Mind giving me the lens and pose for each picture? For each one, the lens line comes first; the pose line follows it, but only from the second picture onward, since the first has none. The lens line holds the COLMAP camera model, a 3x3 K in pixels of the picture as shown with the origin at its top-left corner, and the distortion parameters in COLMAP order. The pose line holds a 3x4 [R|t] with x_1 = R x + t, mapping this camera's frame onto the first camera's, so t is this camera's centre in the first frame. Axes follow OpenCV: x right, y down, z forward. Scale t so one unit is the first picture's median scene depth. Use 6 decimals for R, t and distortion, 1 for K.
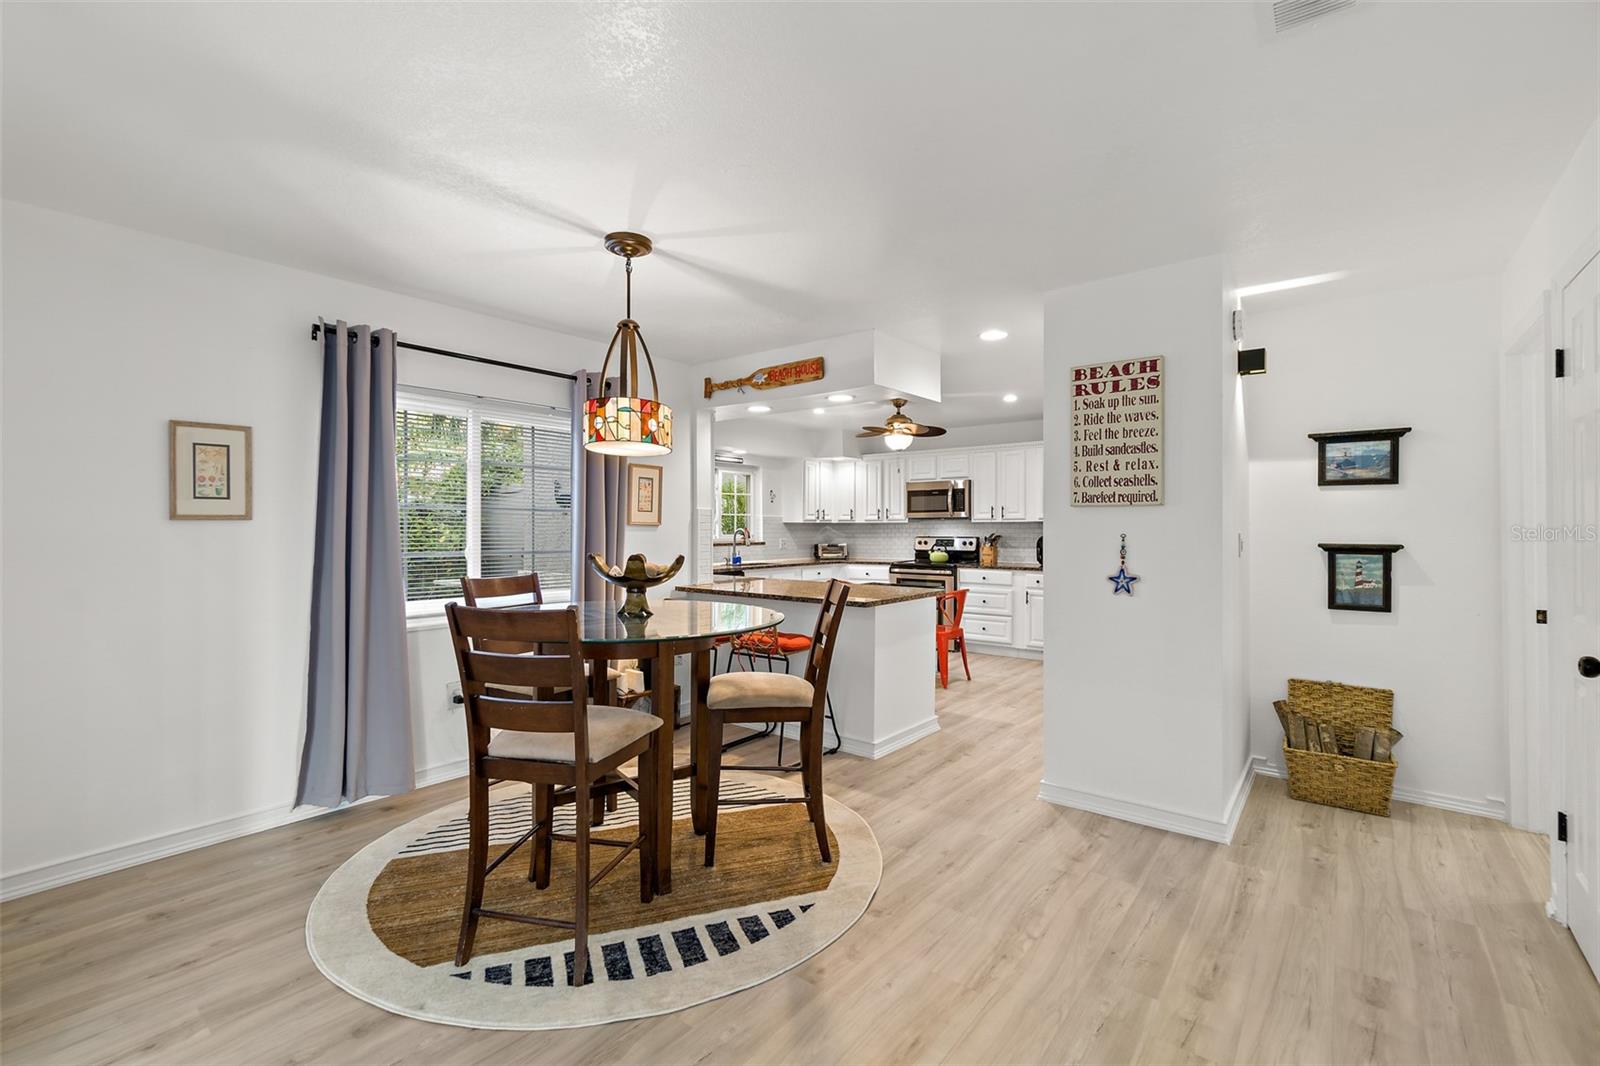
lens RADIAL K [[705.6, 0, 803.5], [0, 705.6, 529.1], [0, 0, 1]] dist [0.000514, 0.001480]
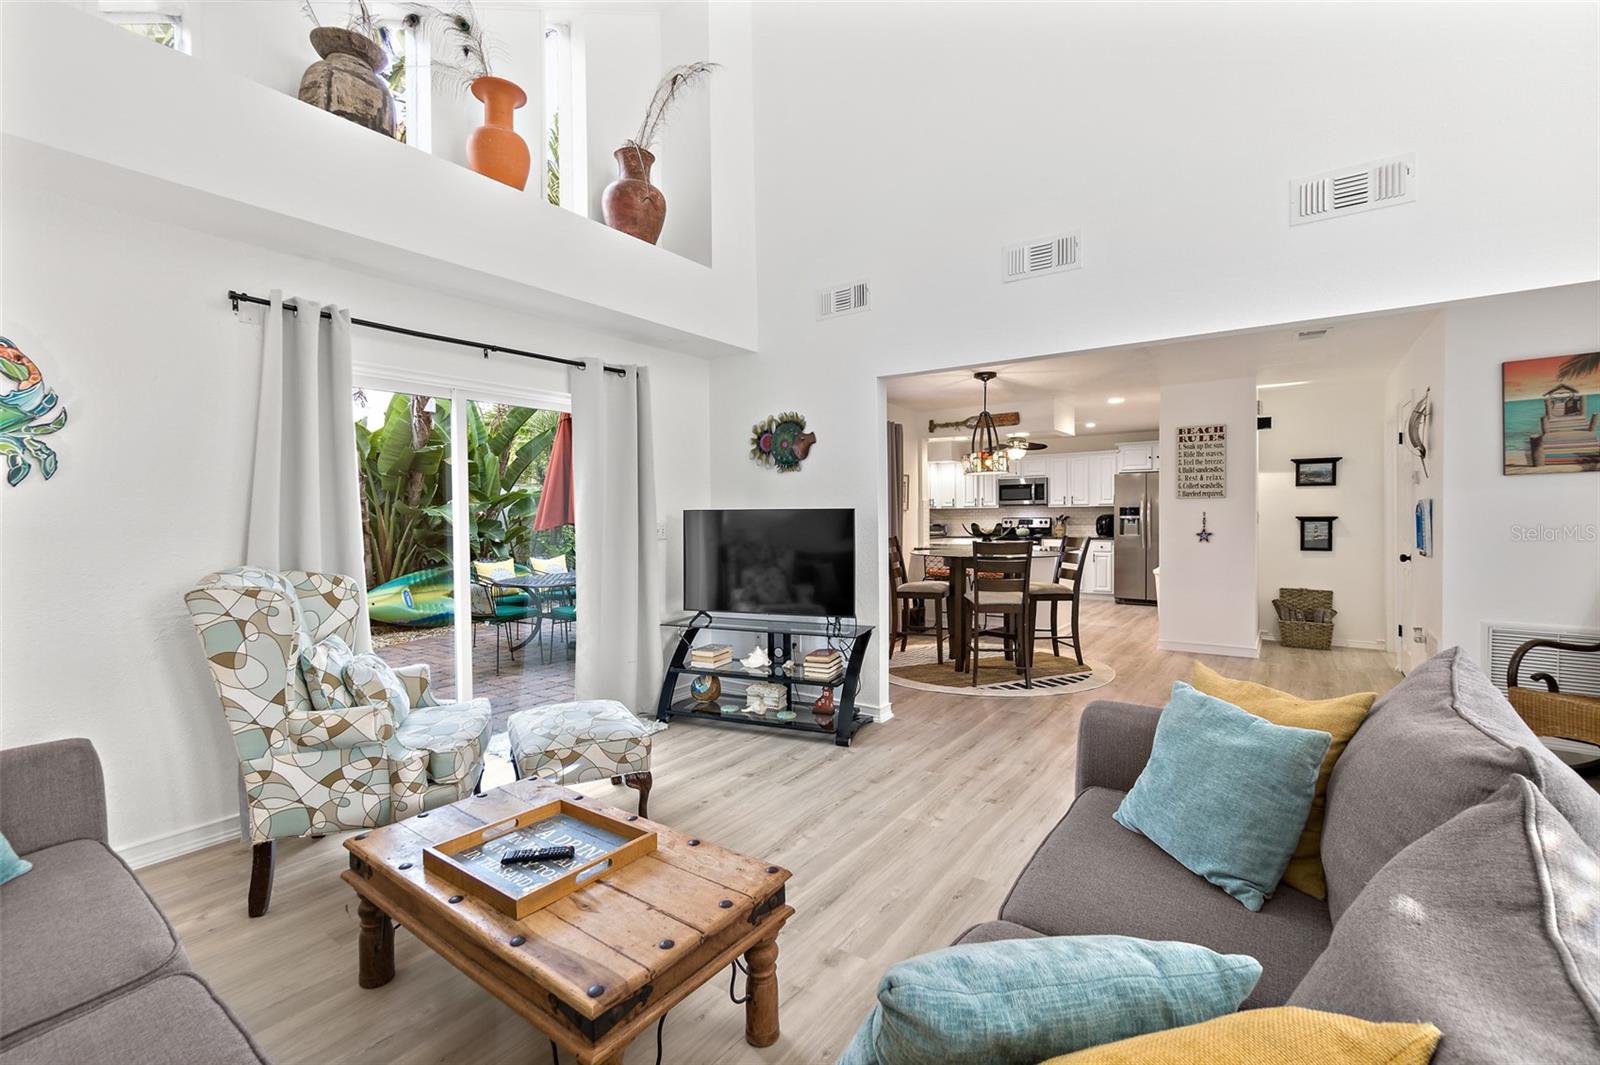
lens RADIAL K [[705.6, 0, 801.4], [0, 705.6, 528.4], [0, 0, 1]] dist [0.000514, 0.001480]
pose [[0.998503, -0.009065, 0.053946, -0.339162], [0.008135, 0.999815, 0.017449, 0.003941], [-0.054095, -0.016984, 0.998391, -0.399473]]
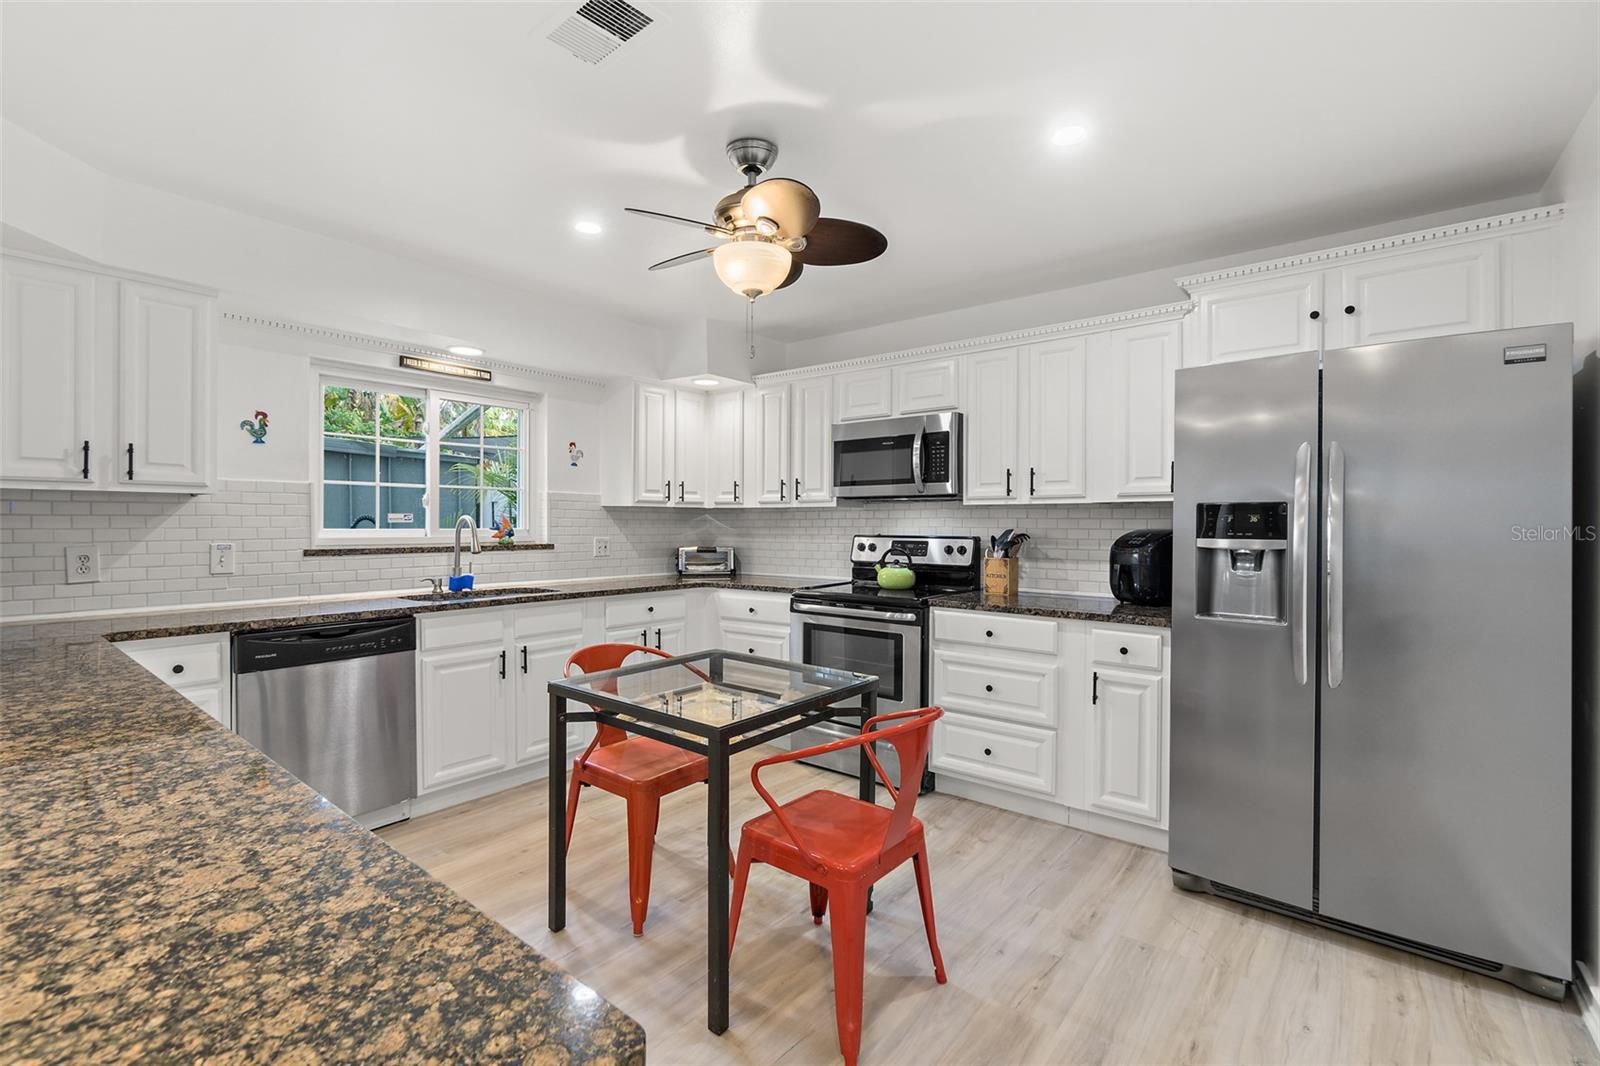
lens RADIAL K [[705.6, 0, 795.3], [0, 705.6, 530.9], [0, 0, 1]] dist [0.000514, 0.001480]
pose [[0.999822, 0.005979, -0.017874, 0.136750], [-0.005770, 0.999915, 0.011724, 0.002369], [0.017942, -0.011619, 0.999772, 0.537046]]
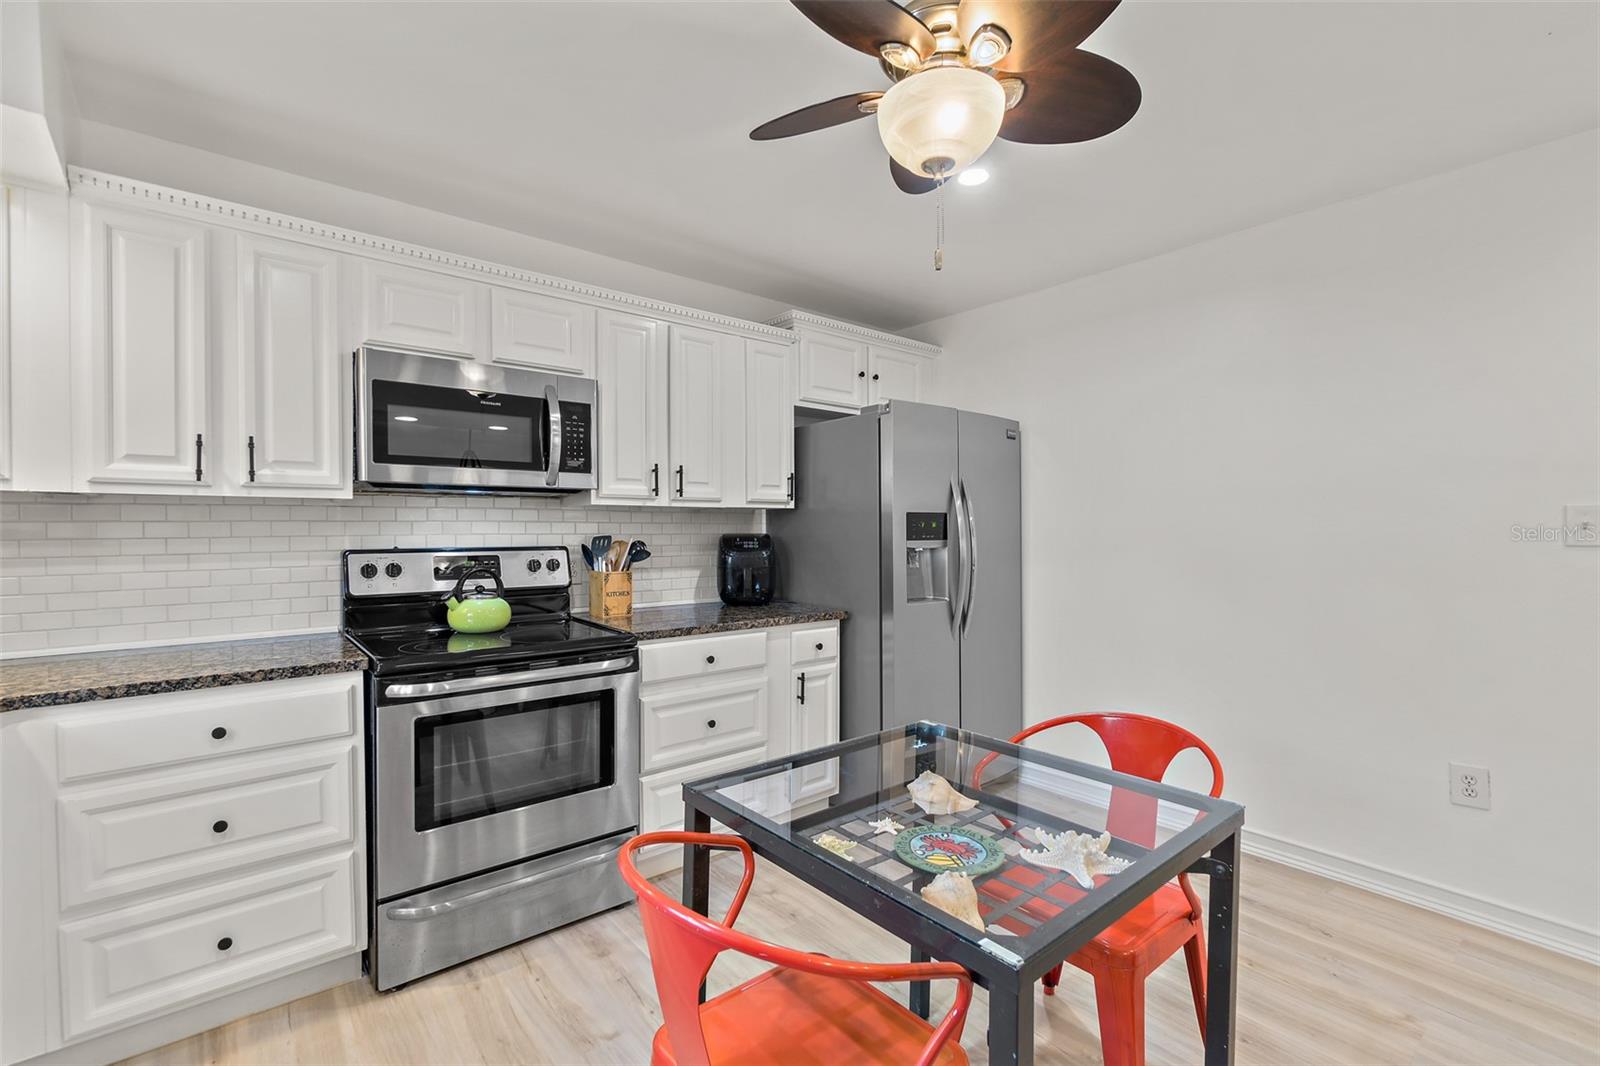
lens RADIAL K [[705.6, 0, 801.4], [0, 705.6, 534.6], [0, 0, 1]] dist [0.000514, 0.001480]
pose [[0.203095, -0.012346, 0.979081, -0.085328], [-0.005417, 0.999891, 0.013732, -0.000259], [-0.979144, -0.008092, 0.203006, 0.831371]]
